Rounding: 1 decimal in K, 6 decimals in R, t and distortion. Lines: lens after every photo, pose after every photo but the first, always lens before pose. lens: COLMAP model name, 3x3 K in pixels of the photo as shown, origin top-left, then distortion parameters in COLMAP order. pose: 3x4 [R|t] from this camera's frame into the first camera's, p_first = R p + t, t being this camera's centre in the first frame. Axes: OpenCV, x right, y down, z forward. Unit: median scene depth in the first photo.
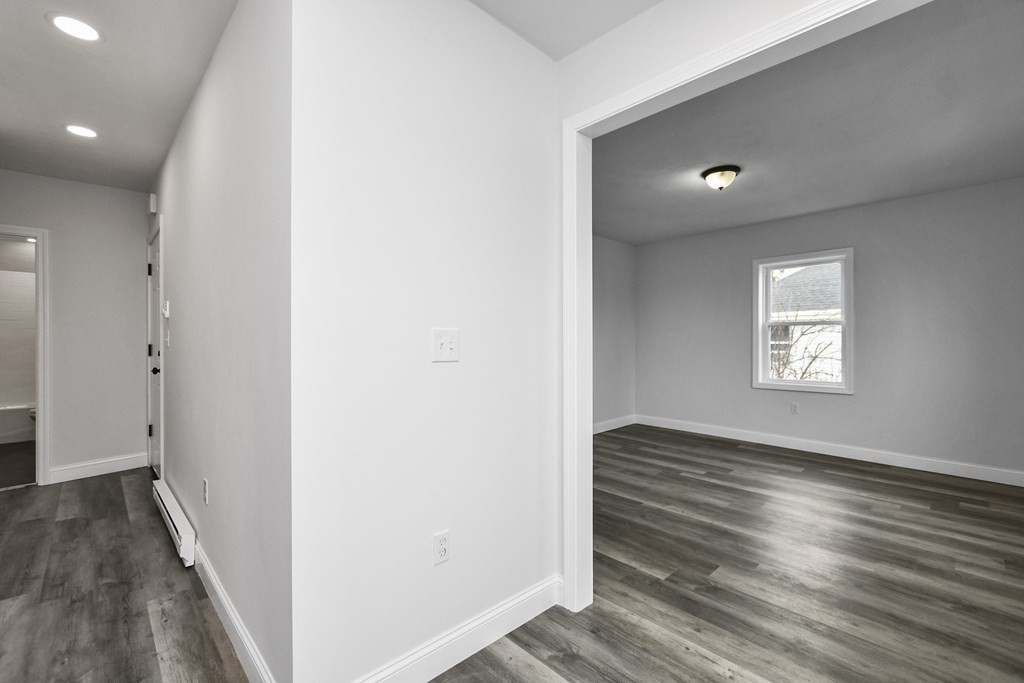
lens RADIAL K [[451.8, 0, 509.2], [0, 451.8, 343.9], [0, 0, 1]] dist [-0.016062, 0.006965]
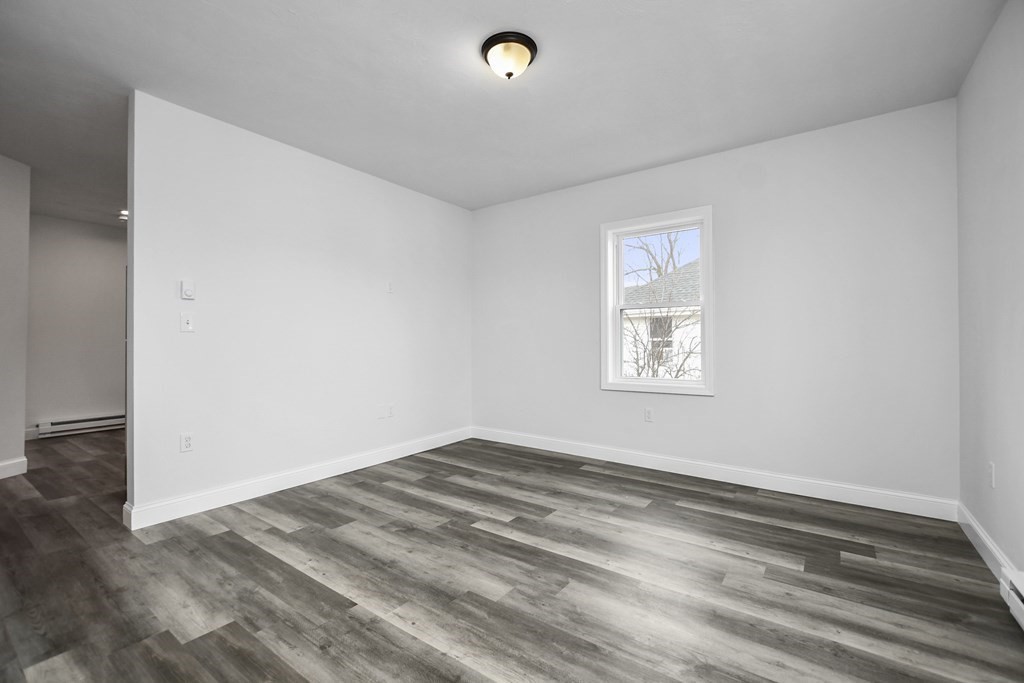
lens RADIAL K [[451.8, 0, 509.2], [0, 451.8, 343.9], [0, 0, 1]] dist [-0.016062, 0.006965]
pose [[0.983048, -0.004280, 0.183299, 0.399293], [0.005291, 0.999973, -0.005024, 0.036002], [-0.183272, 0.005909, 0.983044, 0.435146]]
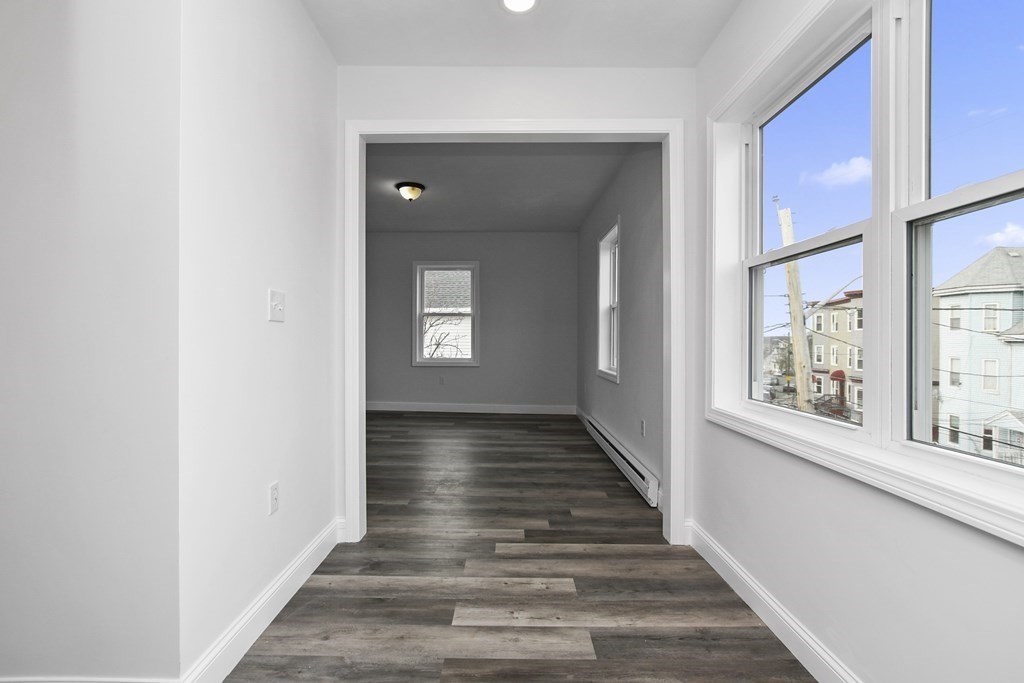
lens RADIAL K [[456.5, 0, 507.1], [0, 456.5, 347.0], [0, 0, 1]] dist [-0.007443, 0.000469]
pose [[0.695565, -0.014018, 0.718327, -0.272626], [0.002579, 0.999852, 0.017015, 0.040402], [-0.718459, -0.009982, 0.695498, -0.070496]]
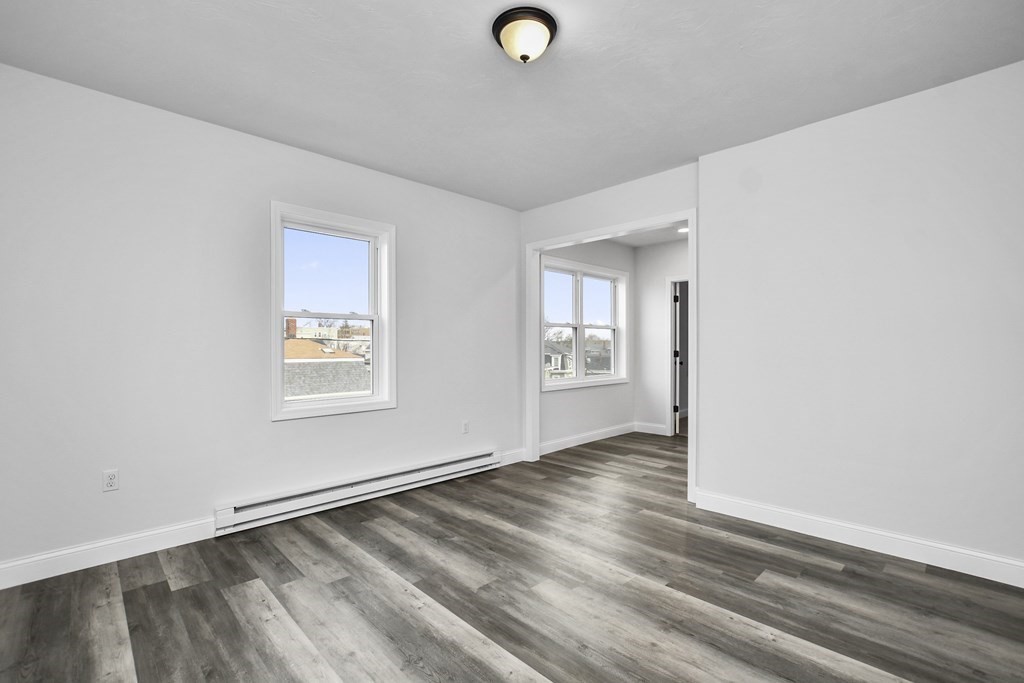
lens RADIAL K [[456.5, 0, 507.1], [0, 456.5, 347.0], [0, 0, 1]] dist [-0.007443, 0.000469]
pose [[-1.000000, -0.000283, 0.000140, 0.554649], [-0.000282, 0.999966, 0.008241, -0.002527], [-0.000142, 0.008241, -0.999966, 1.743213]]
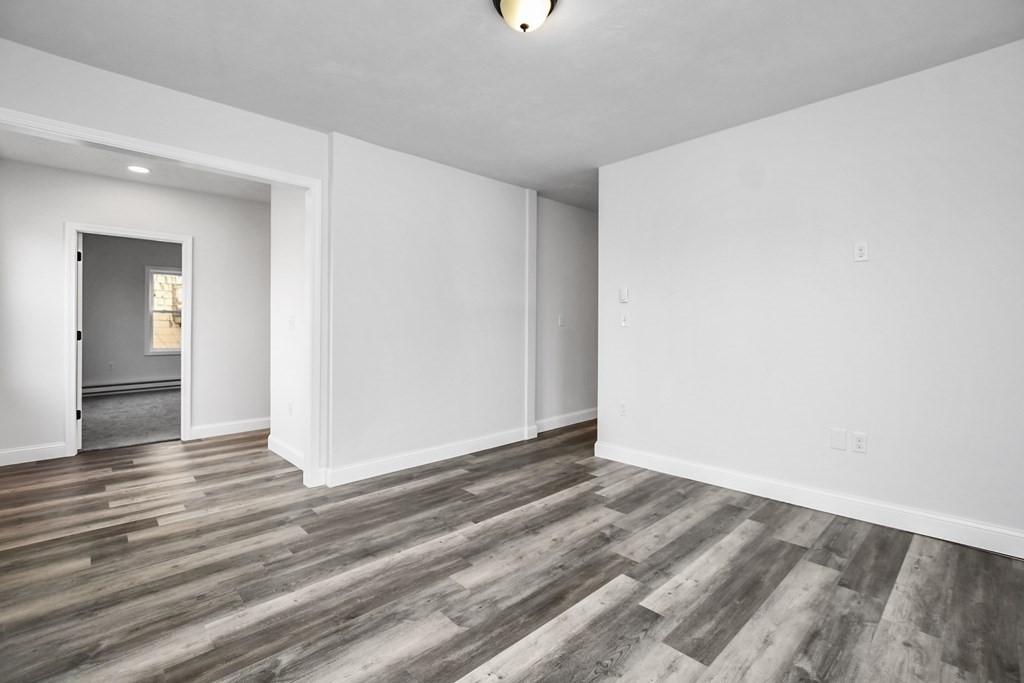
lens RADIAL K [[456.5, 0, 507.1], [0, 456.5, 347.0], [0, 0, 1]] dist [-0.007443, 0.000469]
pose [[-0.012871, 0.038083, -0.999192, 1.134624], [-0.008831, 0.999231, 0.038198, 0.013486], [0.999878, 0.009316, -0.012524, 1.111218]]
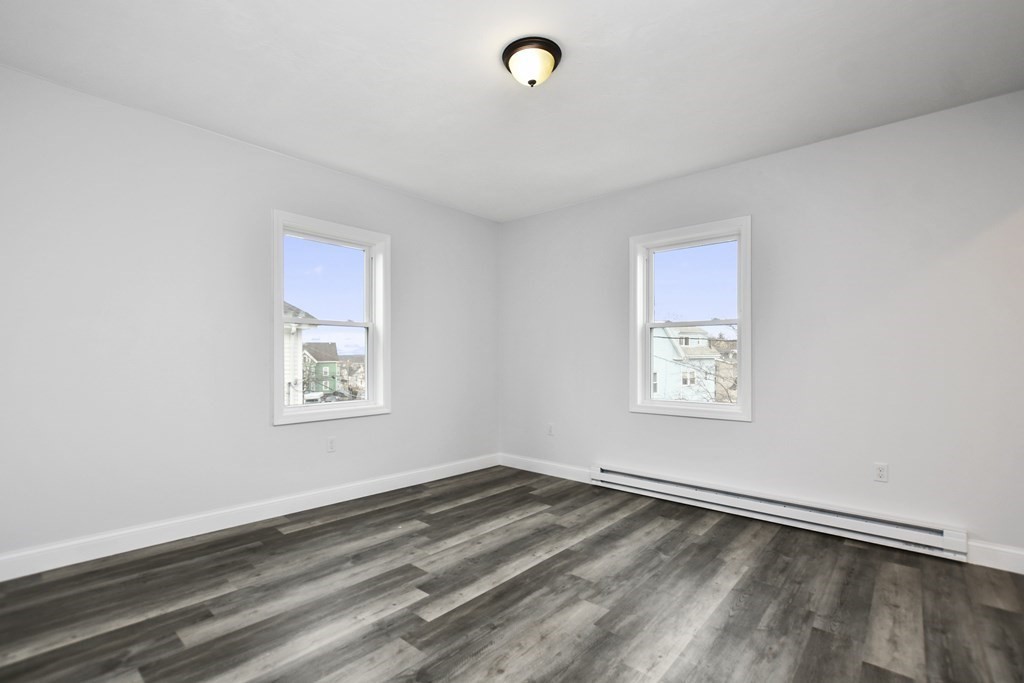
lens RADIAL K [[454.2, 0, 508.0], [0, 454.2, 340.3], [0, 0, 1]] dist [-0.004769, -0.000536]
pose [[-0.091183, 0.039296, 0.995059, -0.152193], [0.003180, 0.999228, -0.039169, 0.014580], [-0.995829, -0.000408, -0.091237, 1.223707]]
